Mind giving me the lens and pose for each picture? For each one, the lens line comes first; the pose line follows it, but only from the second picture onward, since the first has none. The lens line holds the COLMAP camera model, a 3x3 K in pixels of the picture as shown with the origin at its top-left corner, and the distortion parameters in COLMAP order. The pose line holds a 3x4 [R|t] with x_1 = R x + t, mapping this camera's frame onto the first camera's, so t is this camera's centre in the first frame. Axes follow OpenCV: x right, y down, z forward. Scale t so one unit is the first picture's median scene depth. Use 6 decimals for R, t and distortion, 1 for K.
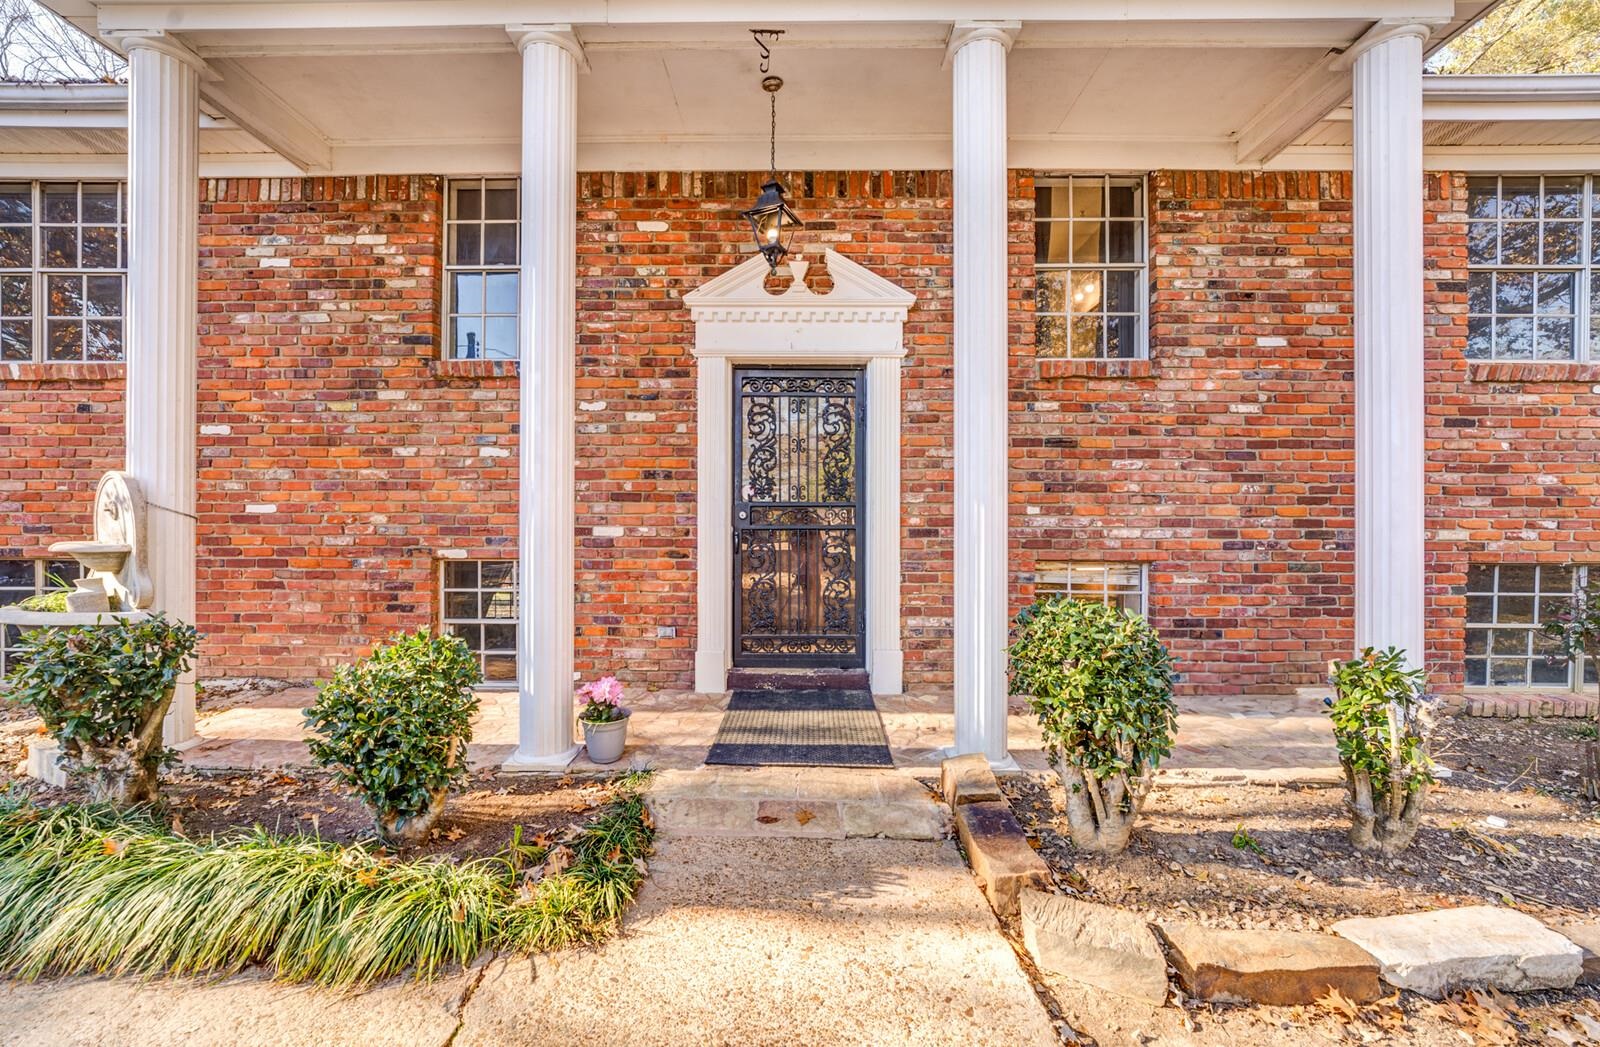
lens RADIAL K [[638.1, 0, 794.0], [0, 638.1, 538.3], [0, 0, 1]] dist [-0.010739, 0.000015]
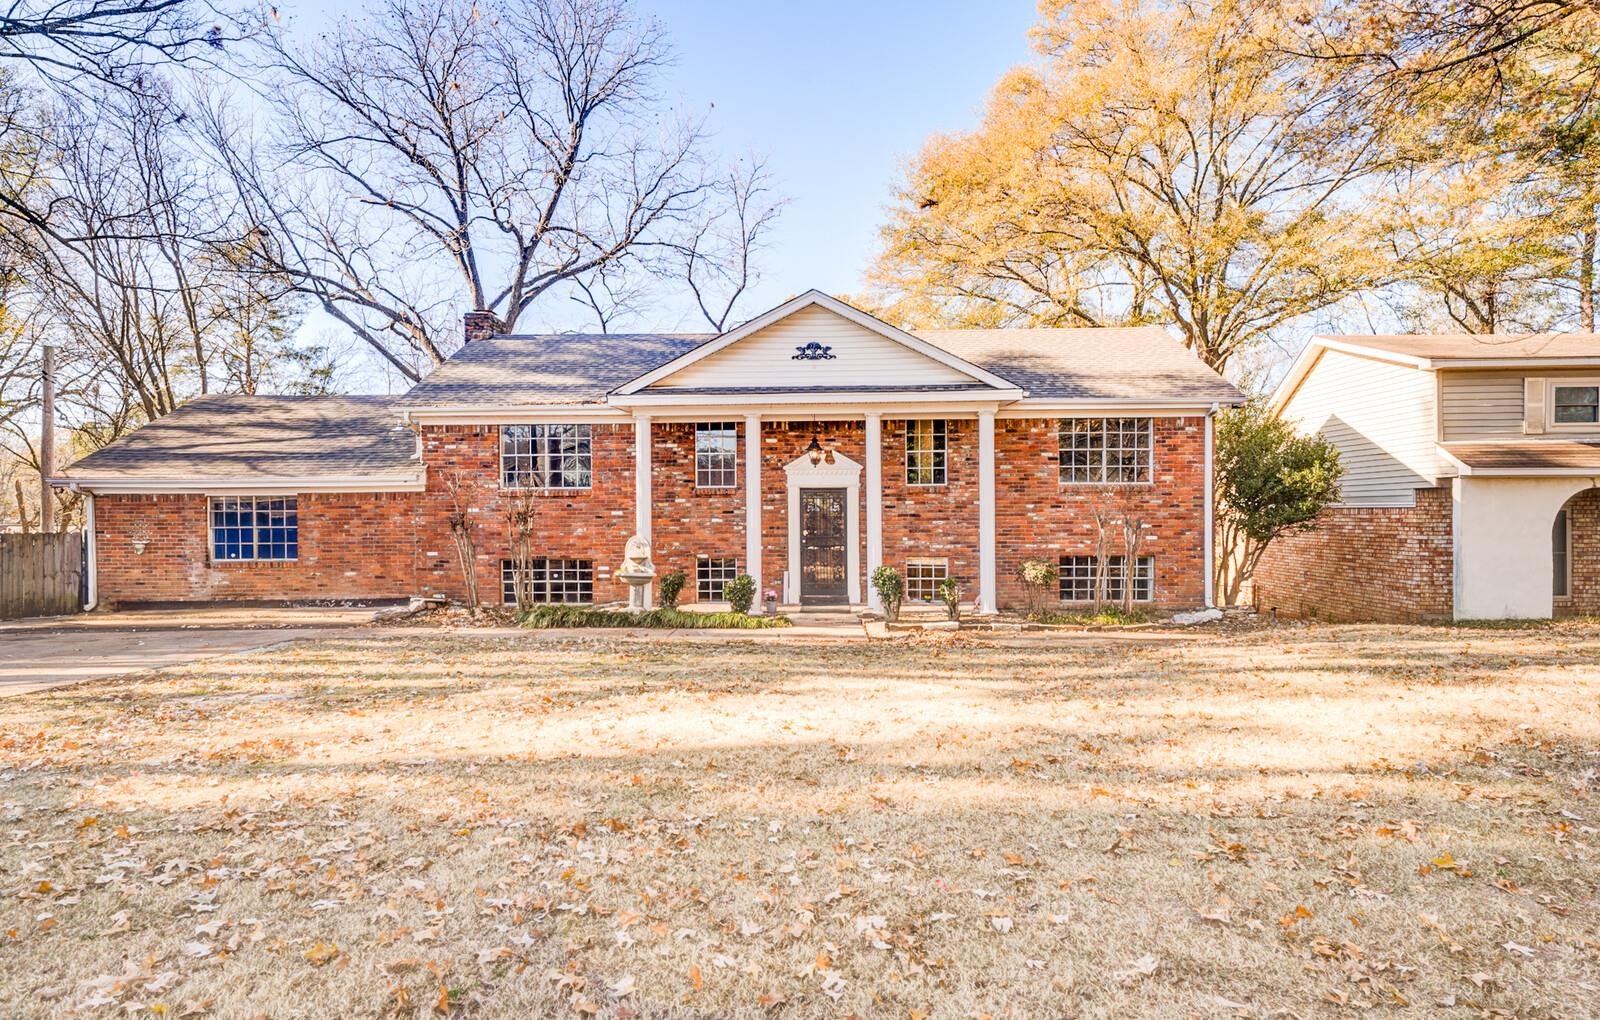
lens RADIAL K [[880.2, 0, 807.6], [0, 880.2, 506.9], [0, 0, 1]] dist [0.018986, -0.000587]
pose [[0.999944, -0.010428, -0.001814, -0.056840], [0.010418, 0.999932, -0.005202, -0.172076], [0.001868, 0.005183, 0.999985, -2.971530]]
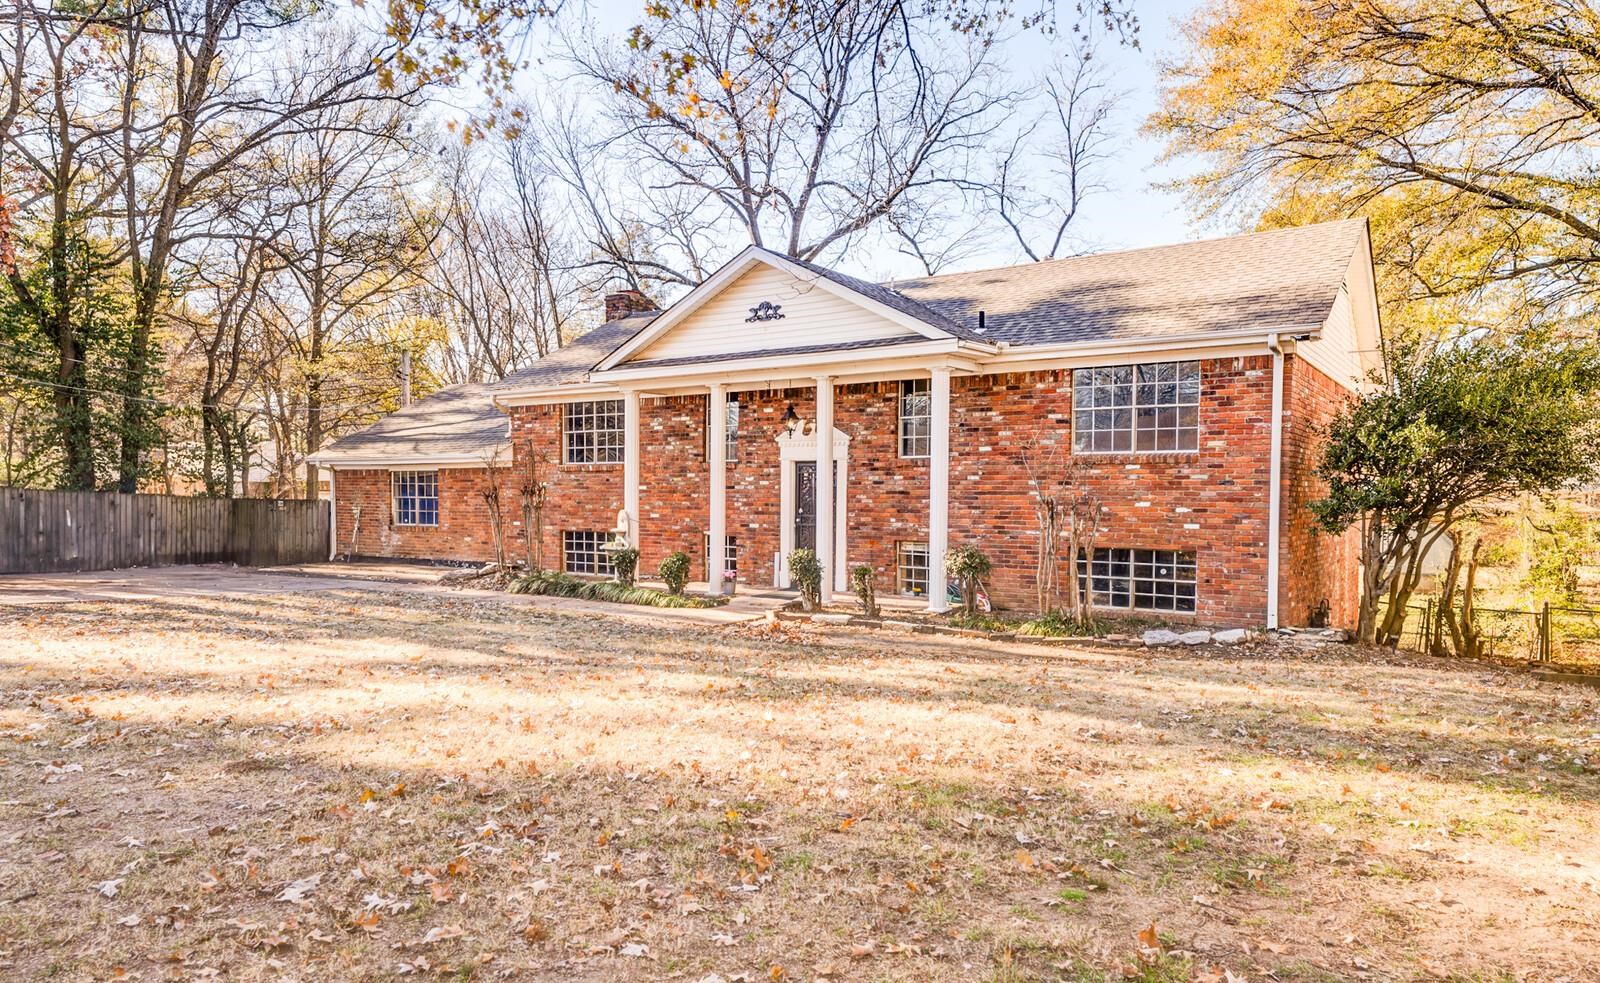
lens RADIAL K [[1068.0, 0, 796.0], [0, 1068.0, 500.0], [0, 0, 1]] dist [0.063569, 0.000418]
pose [[0.831548, 0.003259, -0.555444, 2.351939], [-0.001564, 0.999993, 0.003527, -0.135233], [0.555451, -0.002064, 0.831547, -2.639404]]
